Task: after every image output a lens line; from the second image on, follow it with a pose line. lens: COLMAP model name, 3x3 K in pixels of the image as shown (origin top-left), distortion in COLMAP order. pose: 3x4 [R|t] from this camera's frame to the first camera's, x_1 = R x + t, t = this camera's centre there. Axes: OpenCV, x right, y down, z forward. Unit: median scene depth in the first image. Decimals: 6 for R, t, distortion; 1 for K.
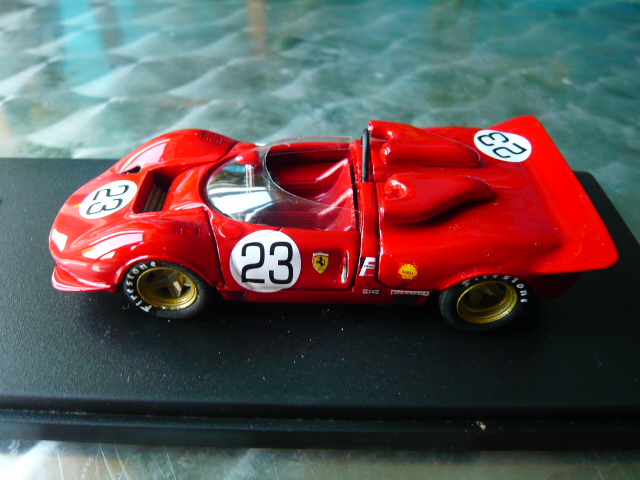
lens RADIAL K [[528.7, 0, 319.8], [0, 528.7, 239.1], [0, 0, 1]] dist [-0.066601, 0.005963]
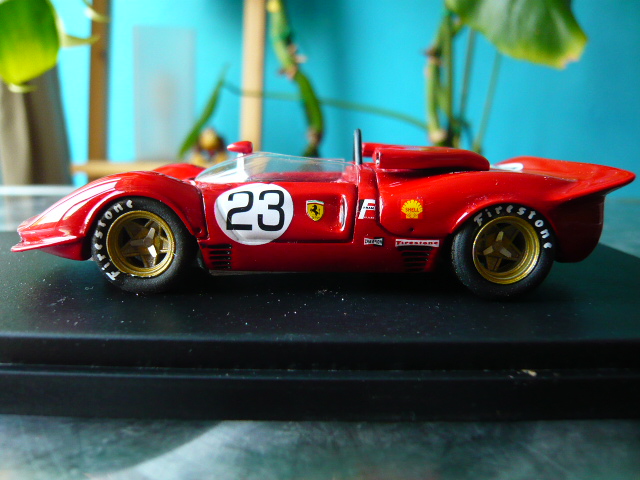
lens RADIAL K [[528.7, 0, 318.9], [0, 528.7, 239.8], [0, 0, 1]] dist [-0.066601, 0.005963]
pose [[0.999731, -0.016289, 0.016492, -0.007774], [0.022243, 0.874433, -0.484636, 0.532398], [-0.006527, 0.484872, 0.874561, 0.234593]]
